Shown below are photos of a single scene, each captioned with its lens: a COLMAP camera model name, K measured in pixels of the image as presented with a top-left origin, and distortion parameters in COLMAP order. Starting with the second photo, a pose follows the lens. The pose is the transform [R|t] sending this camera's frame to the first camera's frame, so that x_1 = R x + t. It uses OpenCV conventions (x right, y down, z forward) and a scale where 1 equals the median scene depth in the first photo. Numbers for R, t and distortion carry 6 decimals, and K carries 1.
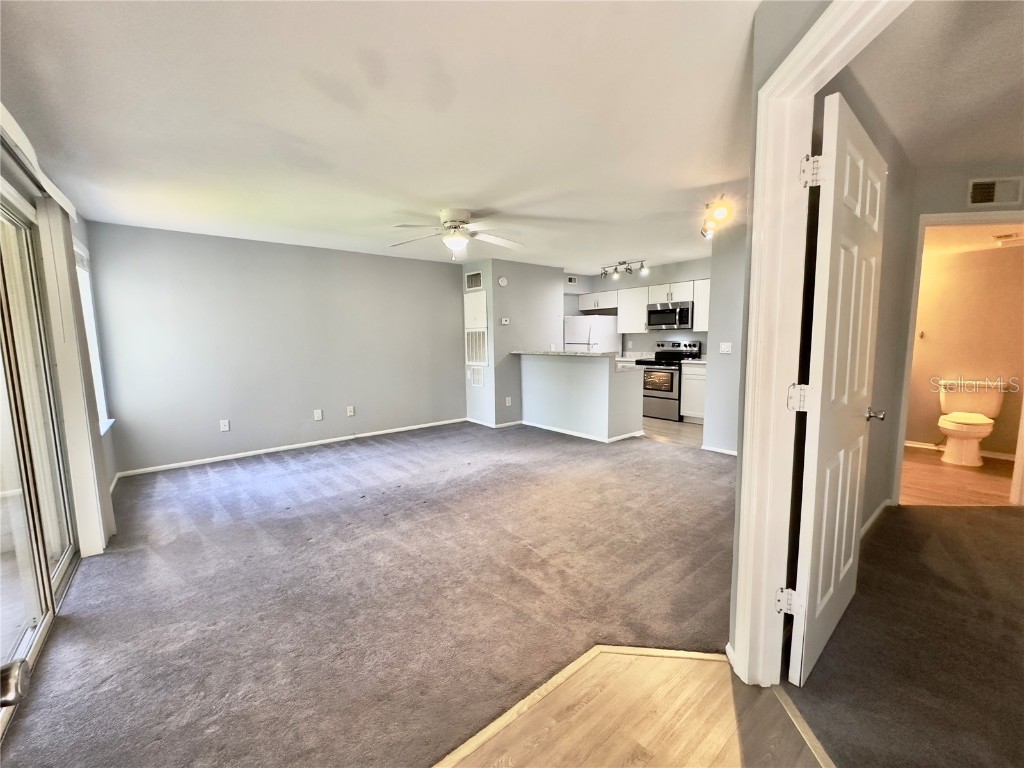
lens RADIAL K [[409.6, 0, 511.3], [0, 409.6, 384.5], [0, 0, 1]] dist [-0.004150, 0.000698]
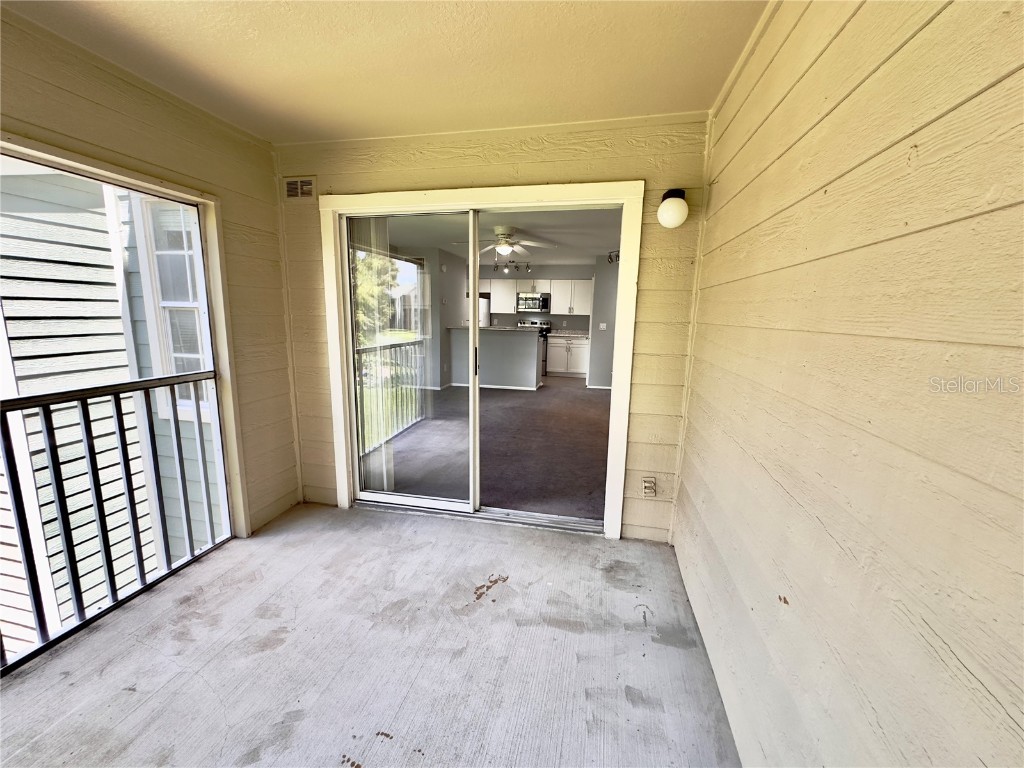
lens RADIAL K [[409.6, 0, 511.3], [0, 409.6, 384.5], [0, 0, 1]] dist [-0.004150, 0.000698]
pose [[0.781768, -0.074775, 0.619070, -0.646297], [0.034850, 0.996472, 0.076351, 0.005355], [-0.622595, -0.038115, 0.781616, -0.078742]]
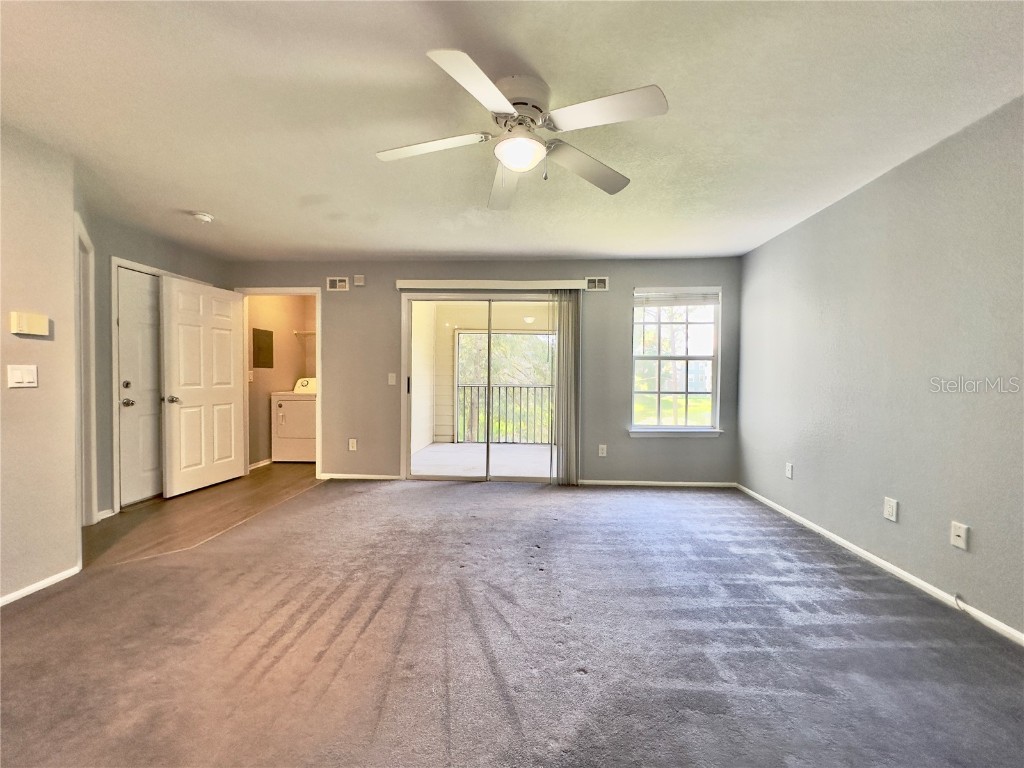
lens RADIAL K [[409.6, 0, 511.3], [0, 409.6, 384.5], [0, 0, 1]] dist [-0.004150, 0.000698]
pose [[-0.676524, 0.026625, -0.735939, 0.157189], [-0.078834, 0.990985, 0.108321, -0.077146], [0.732189, 0.131298, -0.668327, 0.867732]]
